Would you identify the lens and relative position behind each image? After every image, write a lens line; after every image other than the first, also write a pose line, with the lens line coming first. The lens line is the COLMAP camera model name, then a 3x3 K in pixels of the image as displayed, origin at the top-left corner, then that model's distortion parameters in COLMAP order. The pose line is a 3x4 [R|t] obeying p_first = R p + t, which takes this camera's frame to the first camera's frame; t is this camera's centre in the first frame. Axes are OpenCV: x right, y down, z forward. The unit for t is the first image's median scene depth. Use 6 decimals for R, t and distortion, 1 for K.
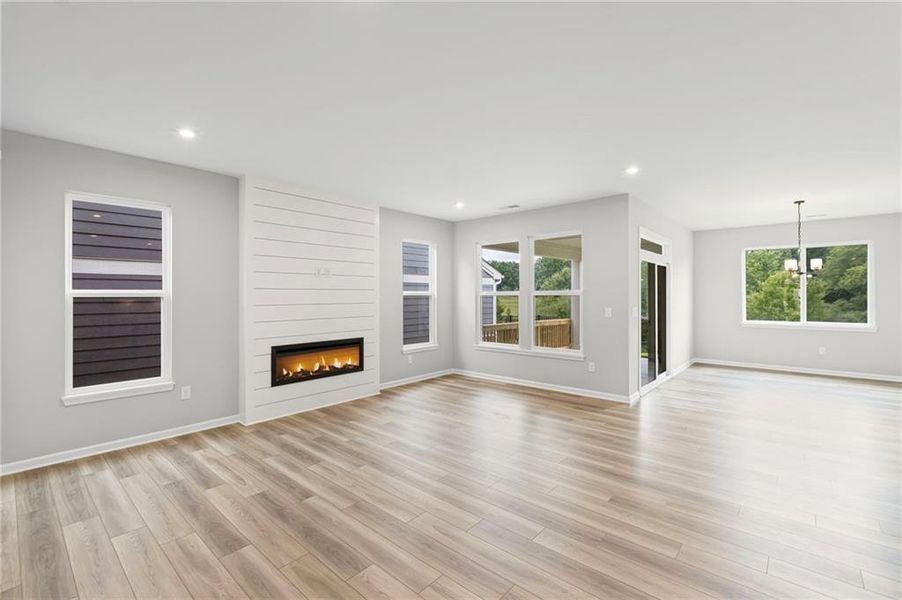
lens RADIAL K [[399.0, 0, 449.3], [0, 399.0, 295.2], [0, 0, 1]] dist [-0.003565, -0.000609]
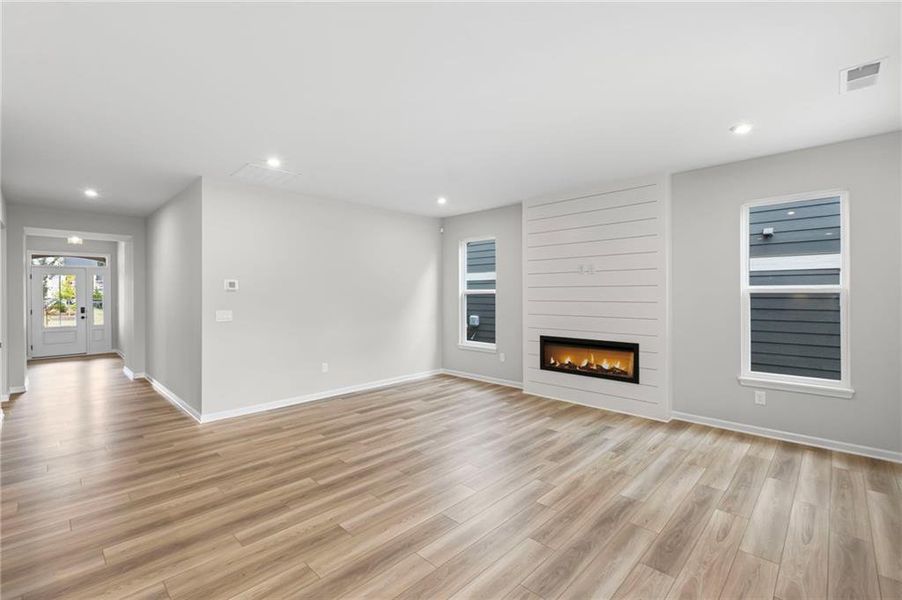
lens RADIAL K [[399.0, 0, 444.3], [0, 399.0, 299.0], [0, 0, 1]] dist [-0.003565, -0.000609]
pose [[-0.054286, 0.018092, -0.998362, 0.647095], [0.003272, 0.999834, 0.017941, -0.002694], [0.998520, -0.002293, -0.054336, 0.655775]]
